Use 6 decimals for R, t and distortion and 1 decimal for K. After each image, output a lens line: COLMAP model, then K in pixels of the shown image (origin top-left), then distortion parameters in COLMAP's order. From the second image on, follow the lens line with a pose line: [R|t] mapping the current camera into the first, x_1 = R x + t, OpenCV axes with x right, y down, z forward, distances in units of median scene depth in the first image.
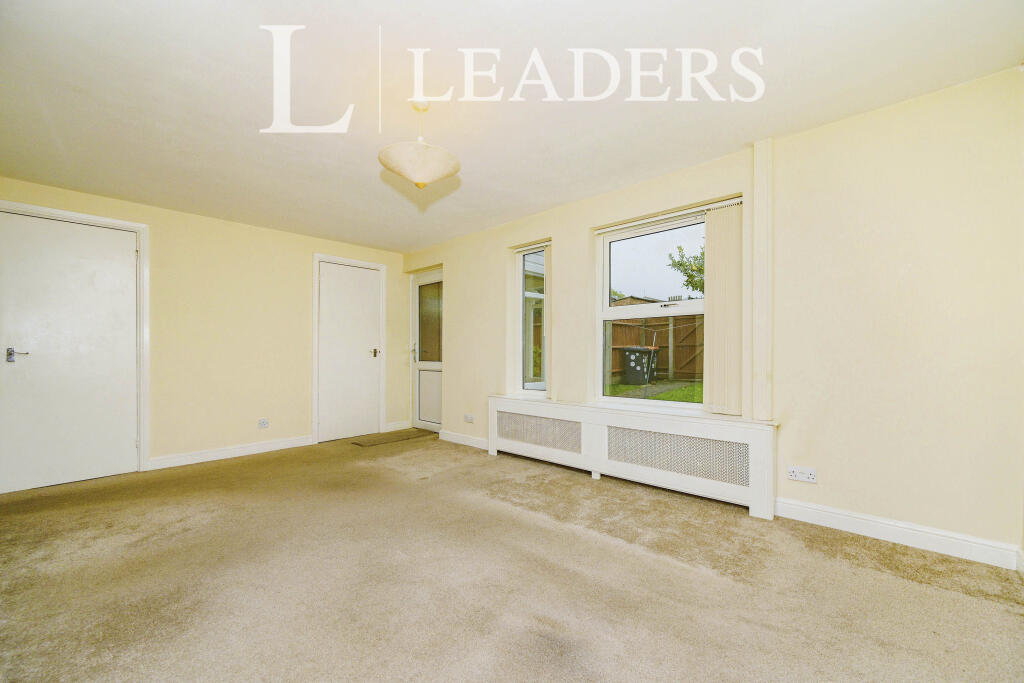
lens RADIAL K [[423.5, 0, 509.9], [0, 423.5, 352.4], [0, 0, 1]] dist [-0.000148, -0.000003]
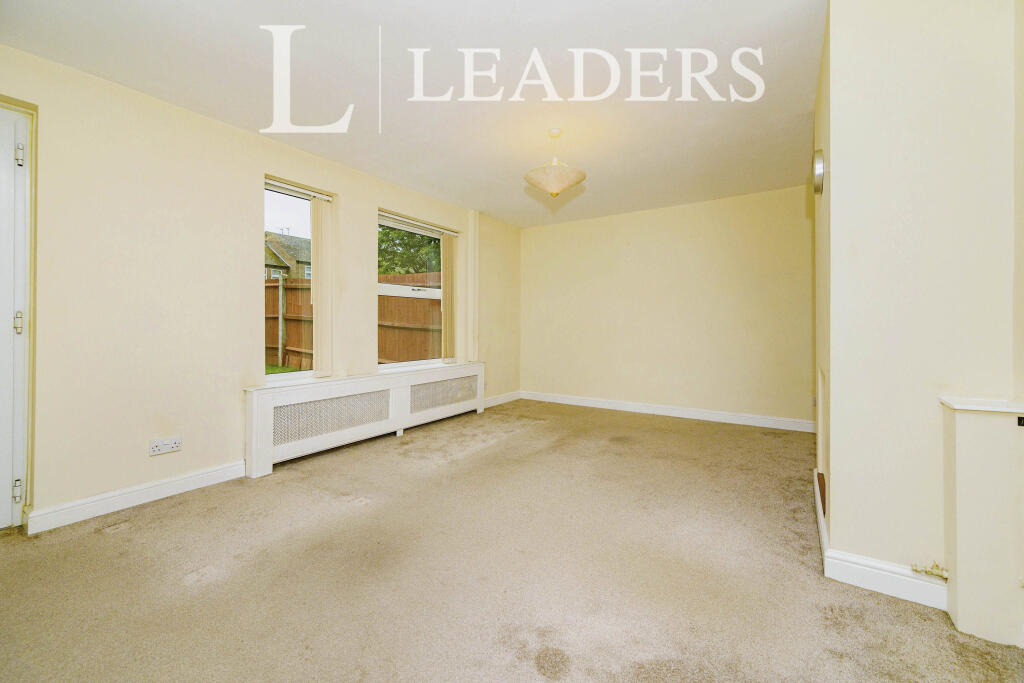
lens RADIAL K [[412.1, 0, 510.7], [0, 412.1, 320.1], [0, 0, 1]] dist [-0.000193, -0.000014]
pose [[-0.151863, 0.004691, 0.988390, -0.854181], [-0.001962, 0.999985, -0.005048, -0.004663], [-0.988400, -0.002706, -0.151852, 0.803355]]
